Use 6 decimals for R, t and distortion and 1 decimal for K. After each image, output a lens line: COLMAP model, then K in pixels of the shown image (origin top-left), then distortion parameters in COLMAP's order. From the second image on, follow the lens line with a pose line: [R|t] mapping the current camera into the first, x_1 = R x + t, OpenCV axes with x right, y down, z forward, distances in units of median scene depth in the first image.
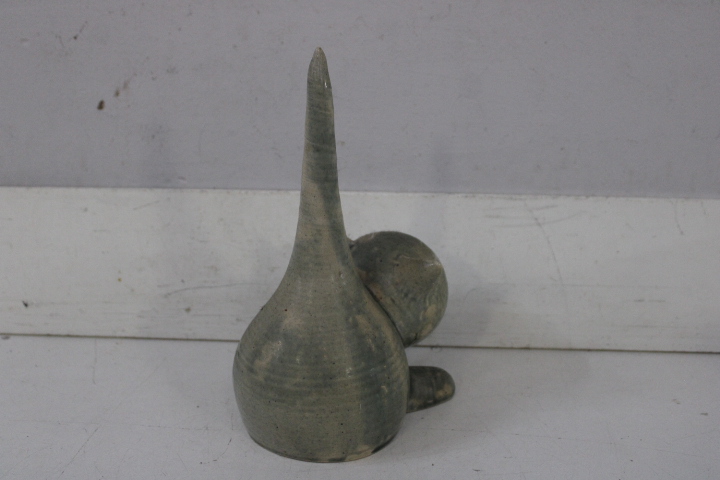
lens RADIAL K [[781.9, 0, 360.0], [0, 781.9, 240.0], [0, 0, 1]] dist [-0.128239, 0.145239]
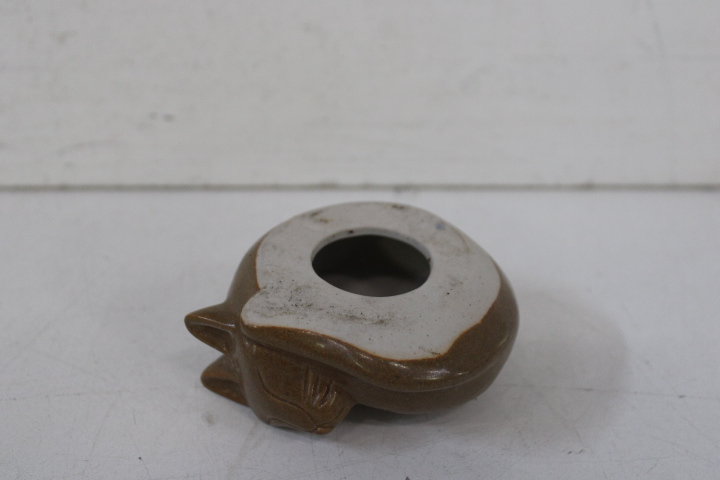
lens RADIAL K [[1014.9, 0, 360.0], [0, 1014.9, 240.0], [0, 0, 1]] dist [-0.057077, 0.094054]
pose [[0.997739, -0.033685, 0.058150, 0.029662], [0.019424, 0.972922, 0.230316, 0.020111], [-0.064334, -0.228666, 0.971377, 0.368322]]
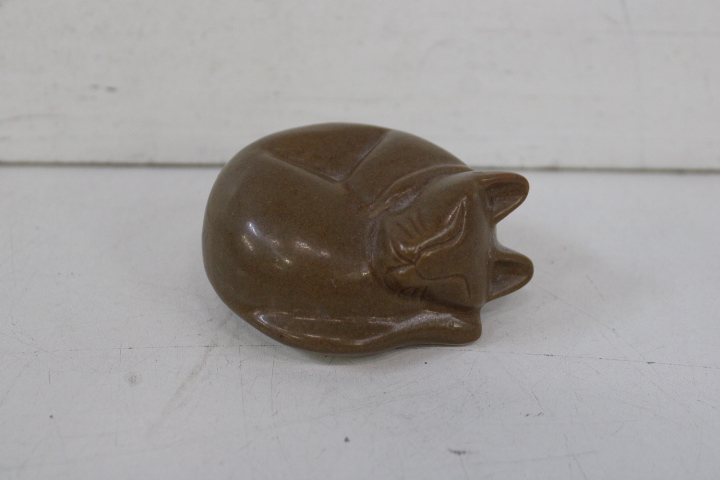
lens RADIAL K [[1013.9, 0, 360.0], [0, 1013.9, 240.0], [0, 0, 1]] dist [-0.047084, 0.066709]
pose [[0.996751, -0.020677, 0.077840, 0.048364], [0.007958, 0.987039, 0.160283, 0.082737], [-0.080145, -0.159143, 0.983997, 0.392392]]
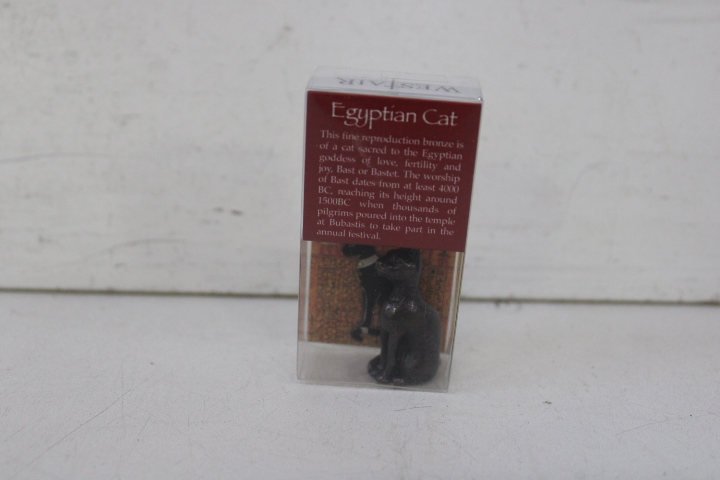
lens RADIAL K [[781.9, 0, 360.0], [0, 781.9, 240.0], [0, 0, 1]] dist [-0.128239, 0.145239]
pose [[0.998696, -0.000876, 0.051054, -0.005082], [0.001727, 0.999860, -0.016622, 0.111569], [-0.051032, 0.016689, 0.998558, 0.581862]]
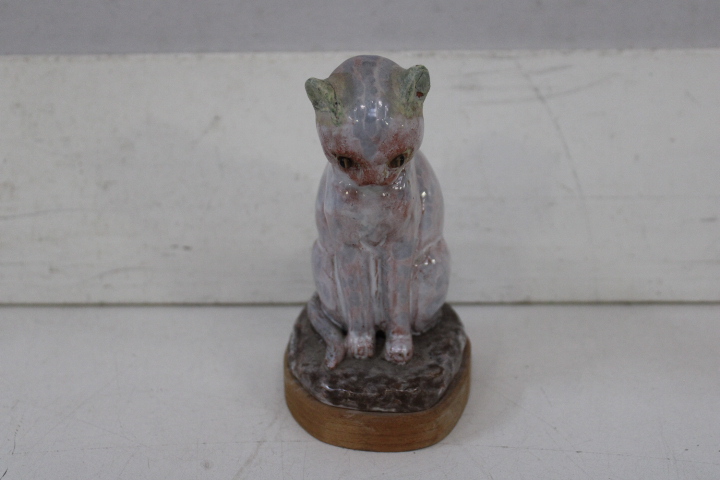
lens RADIAL K [[1014.9, 0, 360.0], [0, 1014.9, 240.0], [0, 0, 1]] dist [-0.057077, 0.094054]
pose [[0.999234, -0.029093, 0.026173, 0.064988], [0.027550, 0.997967, 0.057476, 0.040845], [-0.027792, -0.056711, 0.998004, 0.208573]]
